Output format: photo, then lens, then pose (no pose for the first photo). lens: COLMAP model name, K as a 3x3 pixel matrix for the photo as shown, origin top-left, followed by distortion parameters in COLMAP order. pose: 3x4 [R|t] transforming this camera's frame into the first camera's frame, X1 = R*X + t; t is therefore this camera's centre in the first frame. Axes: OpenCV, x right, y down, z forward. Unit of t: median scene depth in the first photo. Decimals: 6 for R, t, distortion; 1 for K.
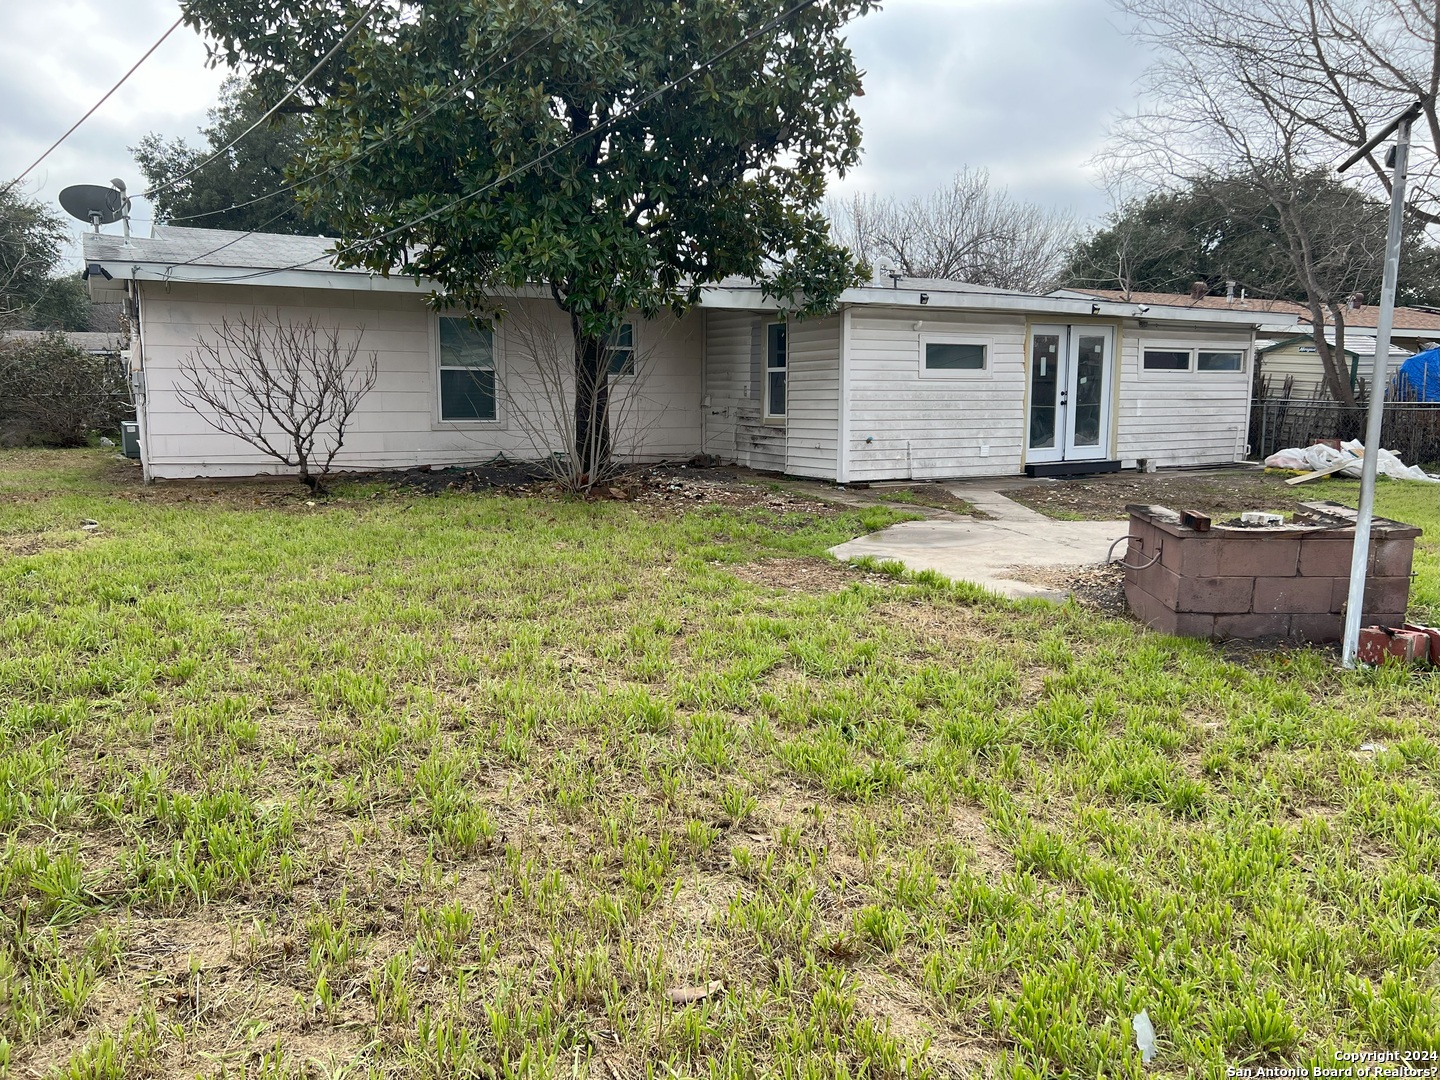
lens RADIAL K [[1113.6, 0, 720.0], [0, 1113.6, 540.0], [0, 0, 1]] dist [0.027701, -0.001876]
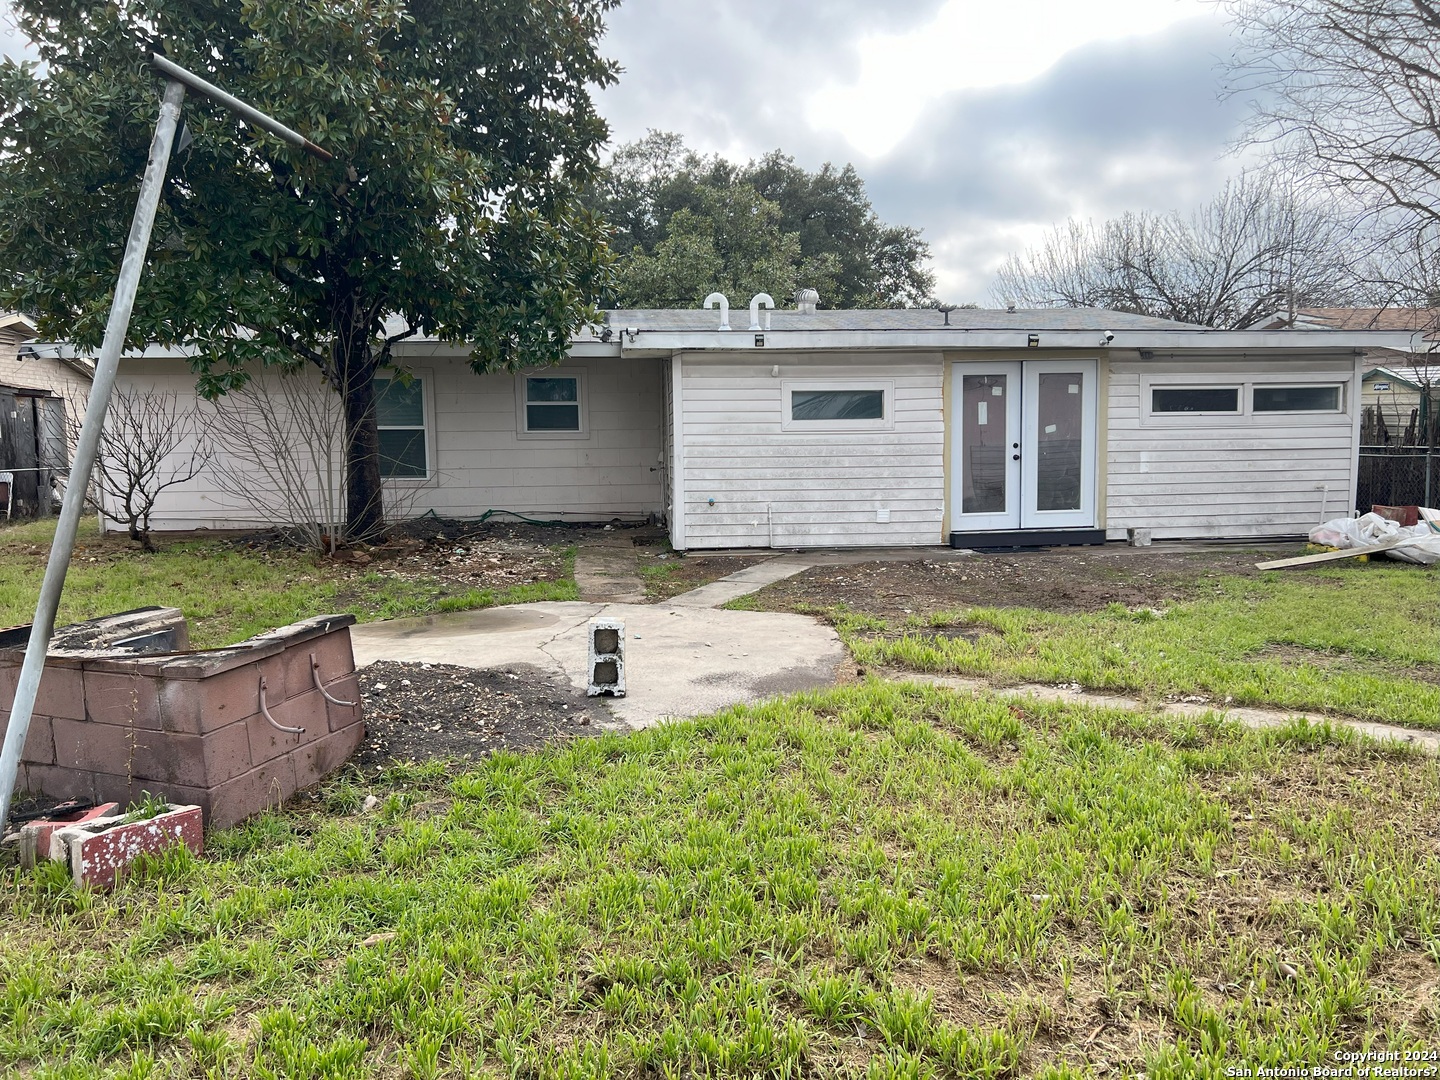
lens RADIAL K [[1093.4, 0, 720.0], [0, 1093.4, 540.0], [0, 0, 1]] dist [0.046371, 0.000821]
pose [[0.911883, 0.023551, -0.409774, 0.443503], [-0.040313, 0.998664, -0.032313, -0.028949], [0.408465, 0.045985, 0.911615, 0.193354]]
